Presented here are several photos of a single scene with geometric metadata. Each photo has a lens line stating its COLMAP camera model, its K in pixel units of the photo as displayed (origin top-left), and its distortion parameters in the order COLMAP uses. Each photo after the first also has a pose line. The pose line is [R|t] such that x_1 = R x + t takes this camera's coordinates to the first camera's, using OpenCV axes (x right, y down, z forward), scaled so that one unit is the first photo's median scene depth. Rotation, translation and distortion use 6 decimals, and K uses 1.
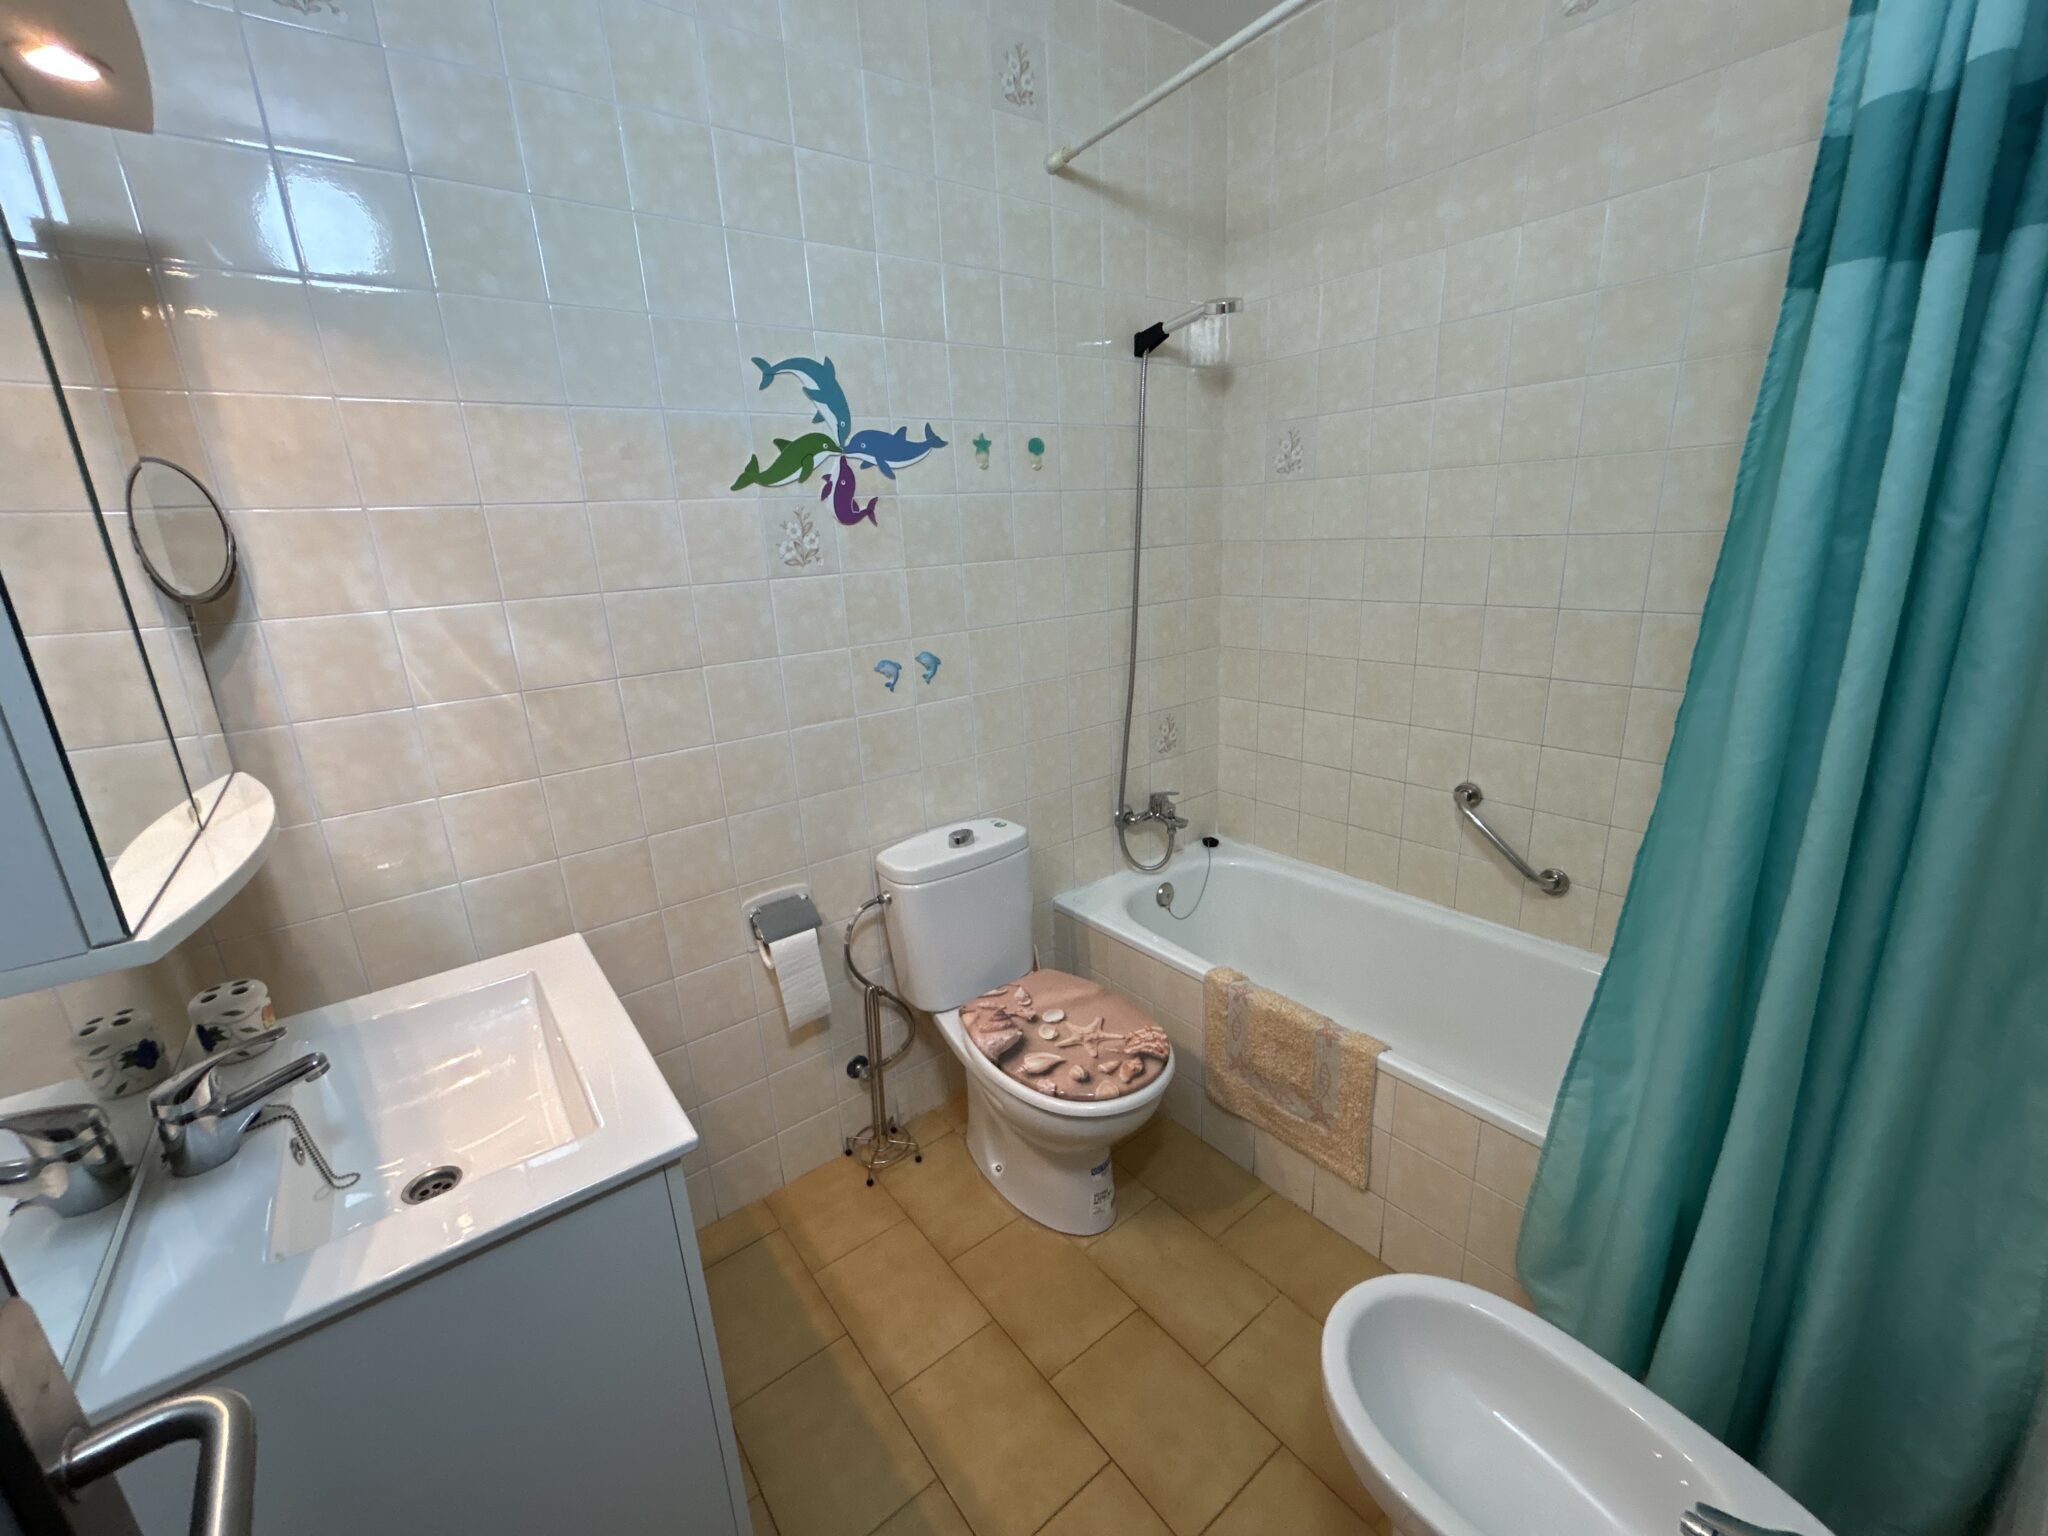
lens RADIAL K [[835.2, 0, 1021.3], [0, 835.2, 767.8], [0, 0, 1]] dist [0.001930, 0.000472]
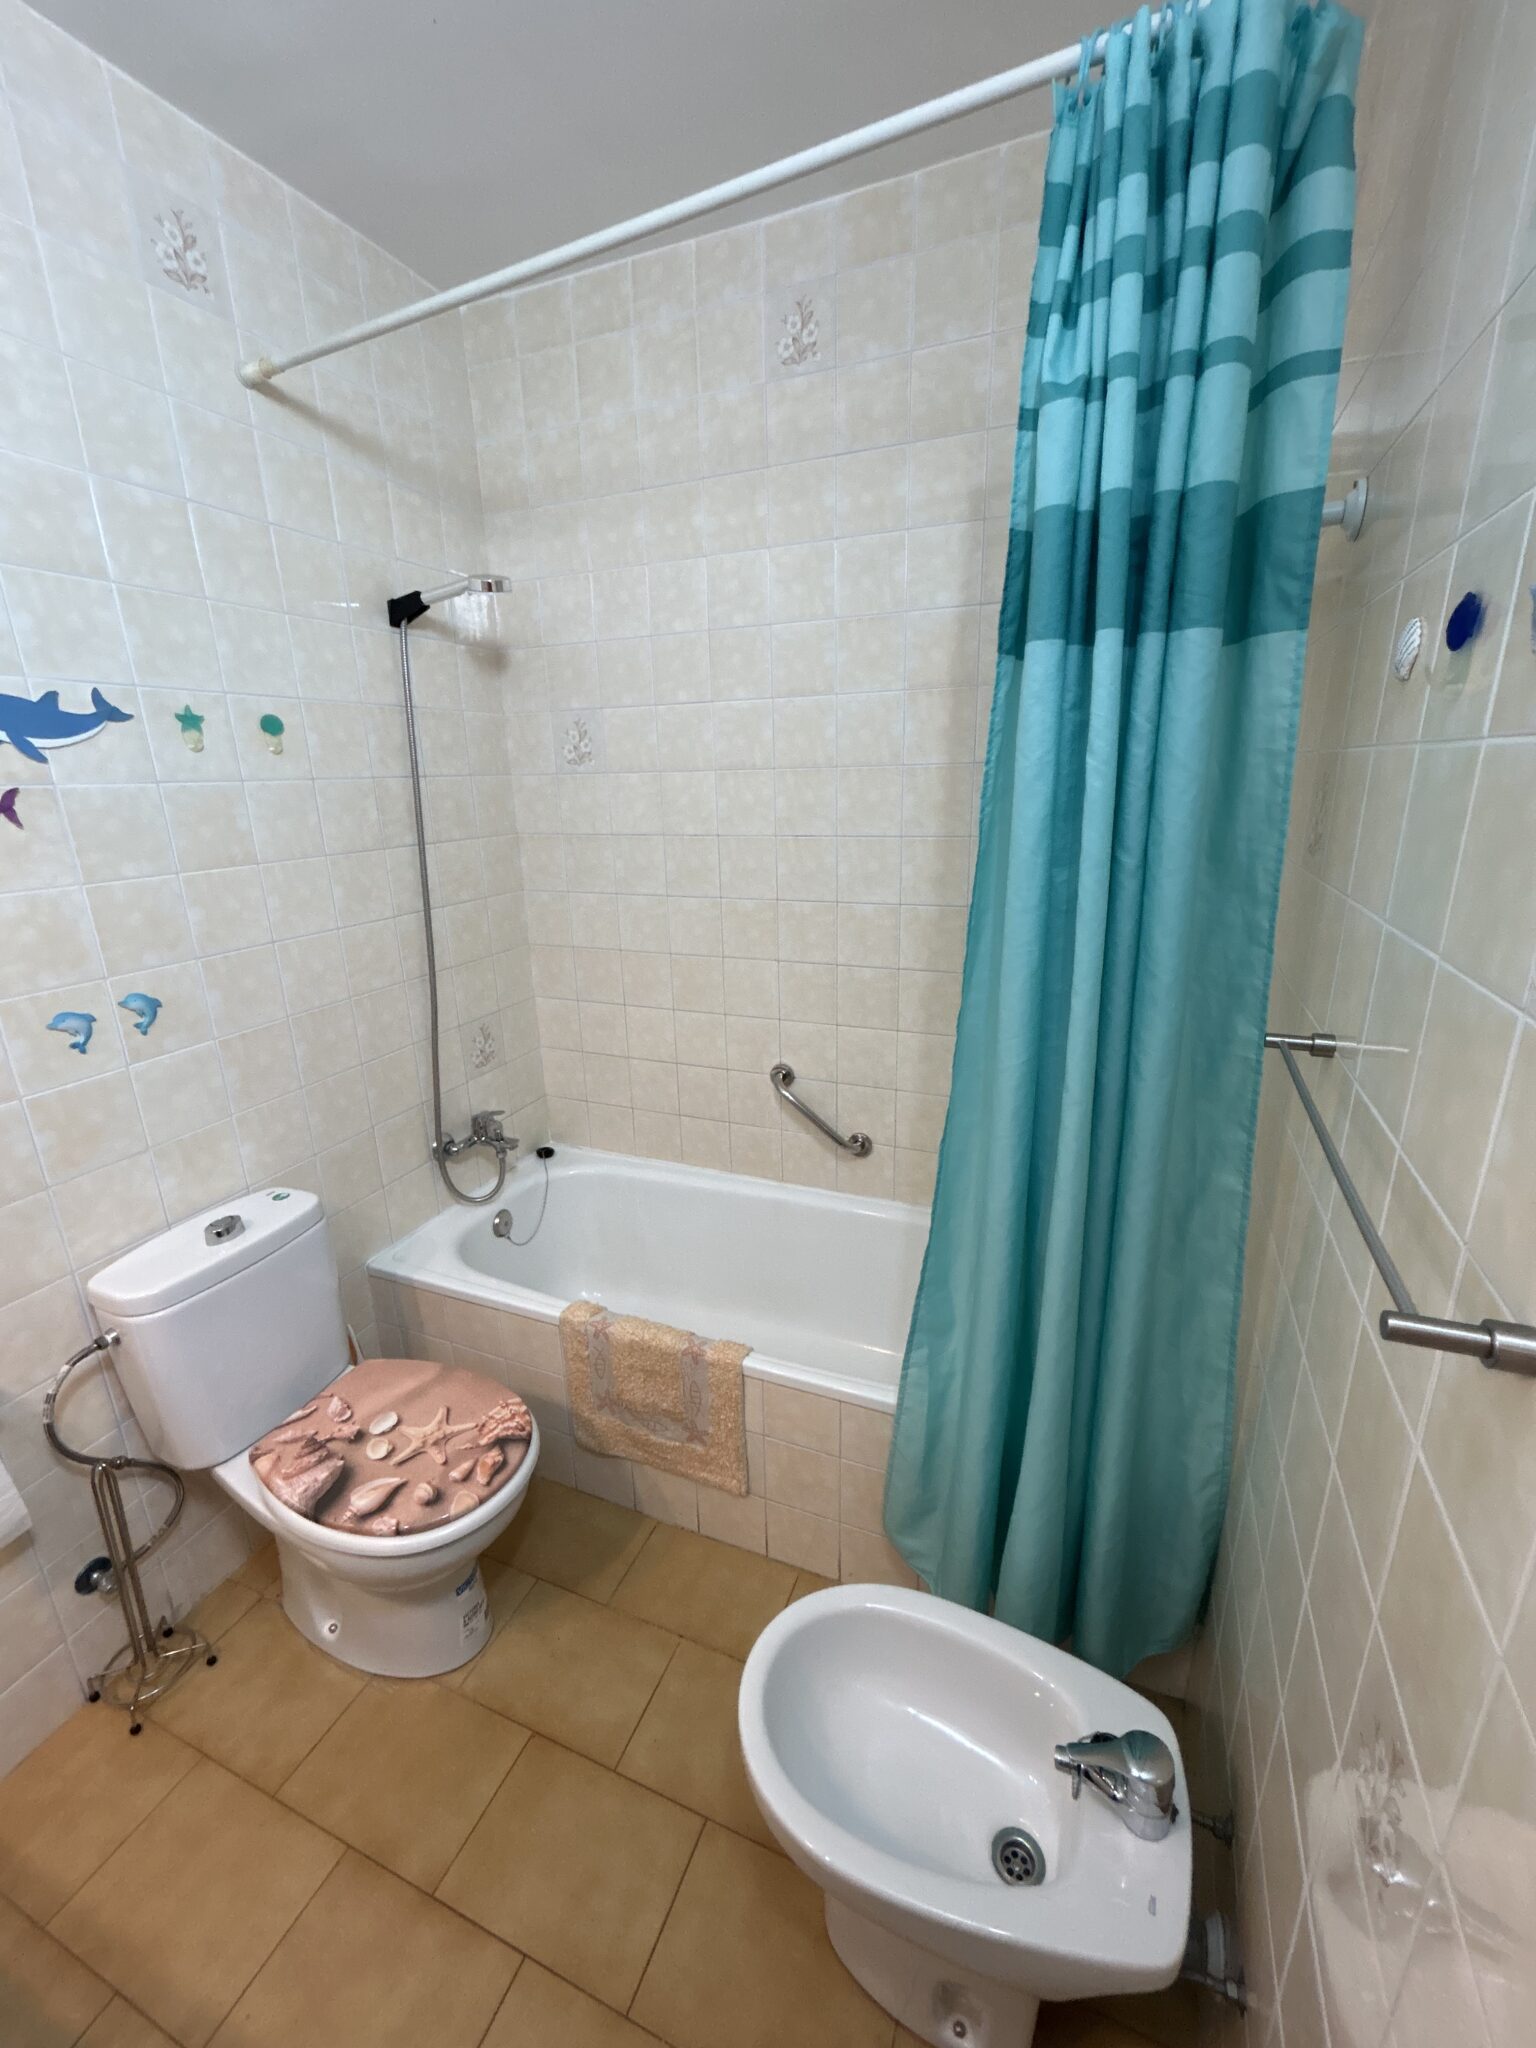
lens RADIAL K [[835.2, 0, 767.2], [0, 835.2, 1021.4], [0, 0, 1]] dist [0.001930, 0.000472]
pose [[0.869757, -0.112049, 0.480590, 0.014951], [0.117328, 0.992908, 0.019160, -0.063988], [-0.479329, 0.039723, 0.876736, 0.081299]]
